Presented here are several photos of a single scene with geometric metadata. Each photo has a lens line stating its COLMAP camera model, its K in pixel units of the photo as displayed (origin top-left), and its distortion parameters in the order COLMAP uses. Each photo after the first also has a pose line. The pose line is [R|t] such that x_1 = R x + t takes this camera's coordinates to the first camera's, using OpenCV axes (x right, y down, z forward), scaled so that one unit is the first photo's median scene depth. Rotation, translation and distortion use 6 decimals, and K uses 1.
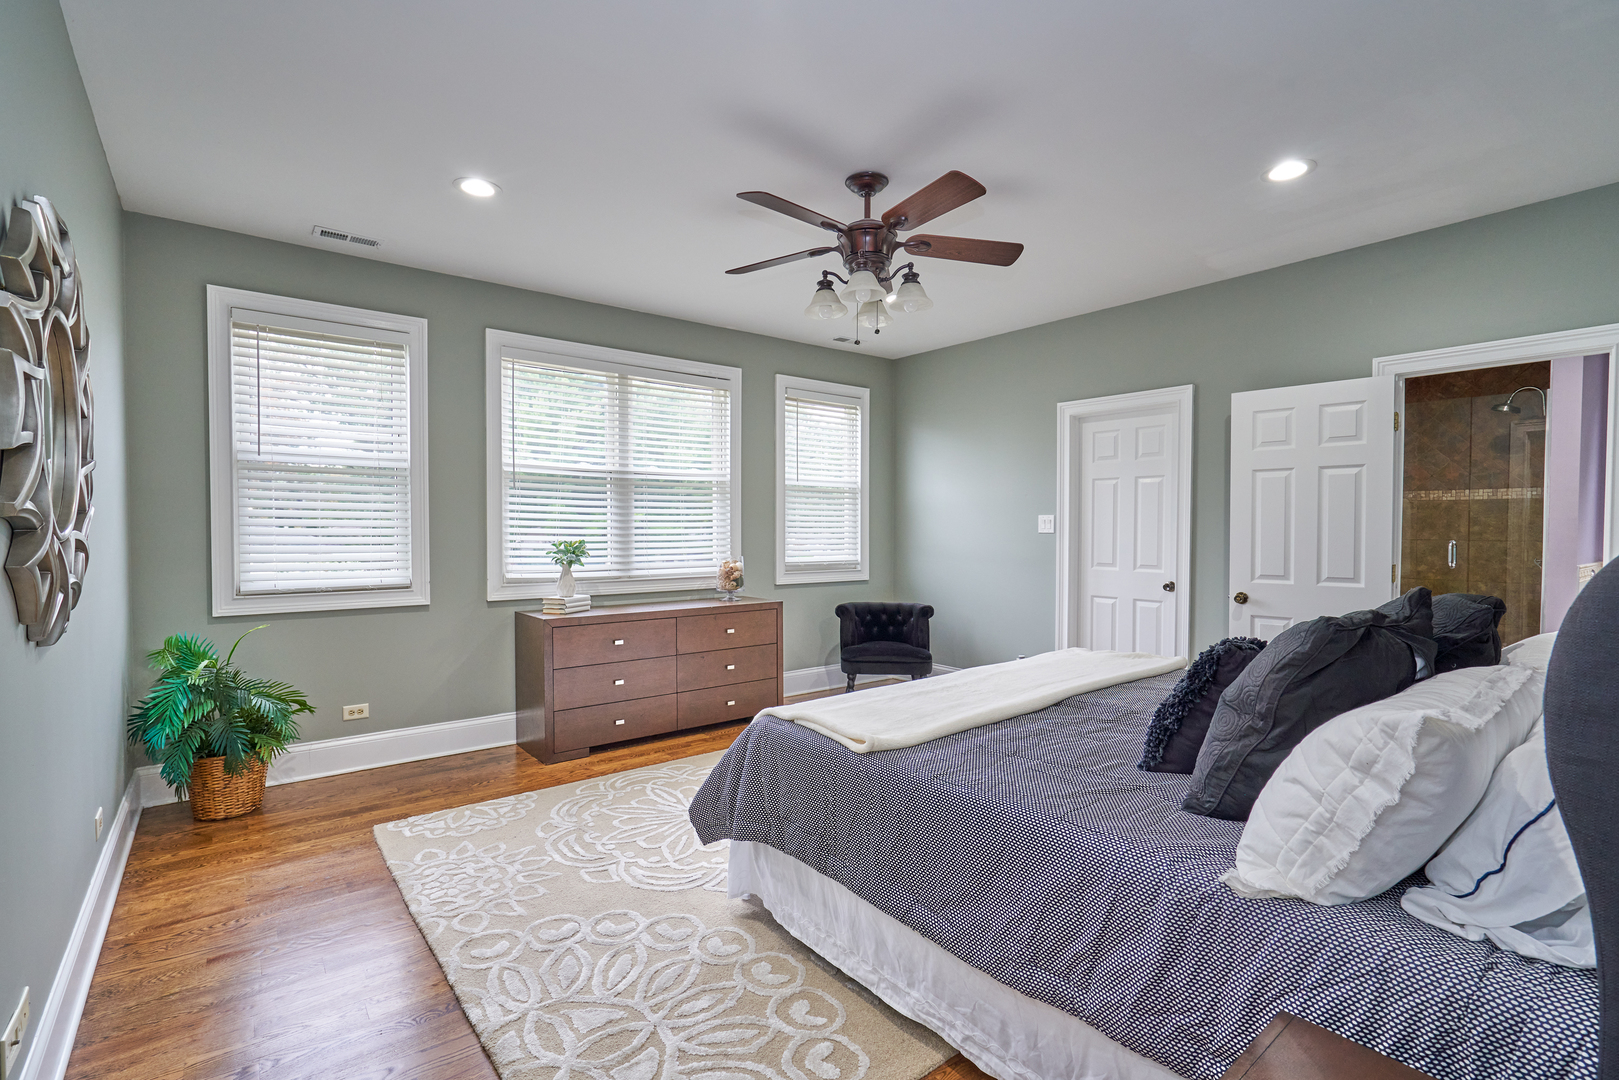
lens RADIAL K [[733.1, 0, 802.8], [0, 733.1, 537.6], [0, 0, 1]] dist [0.000539, 0.000062]
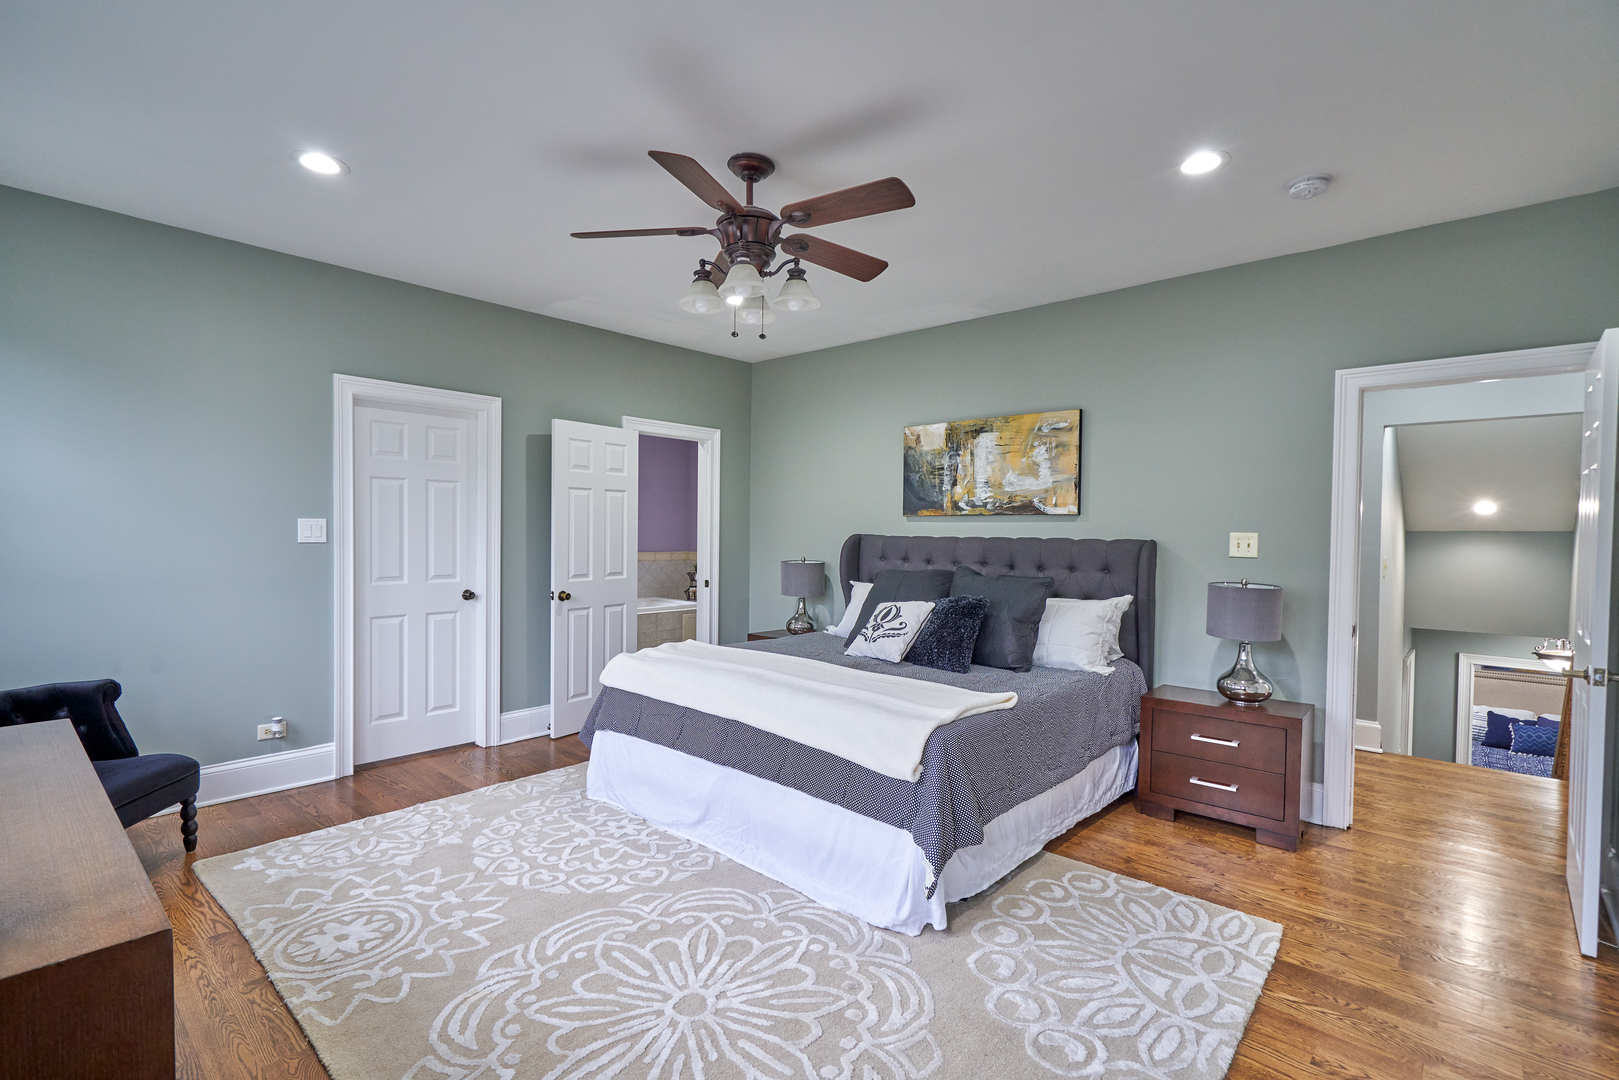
lens RADIAL K [[733.1, 0, 802.7], [0, 733.1, 544.5], [0, 0, 1]] dist [0.000539, 0.000062]
pose [[-0.150364, -0.022264, 0.988380, -0.639914], [0.004811, 0.999718, 0.023251, -0.025972], [-0.988619, 0.008251, -0.150215, 0.827655]]
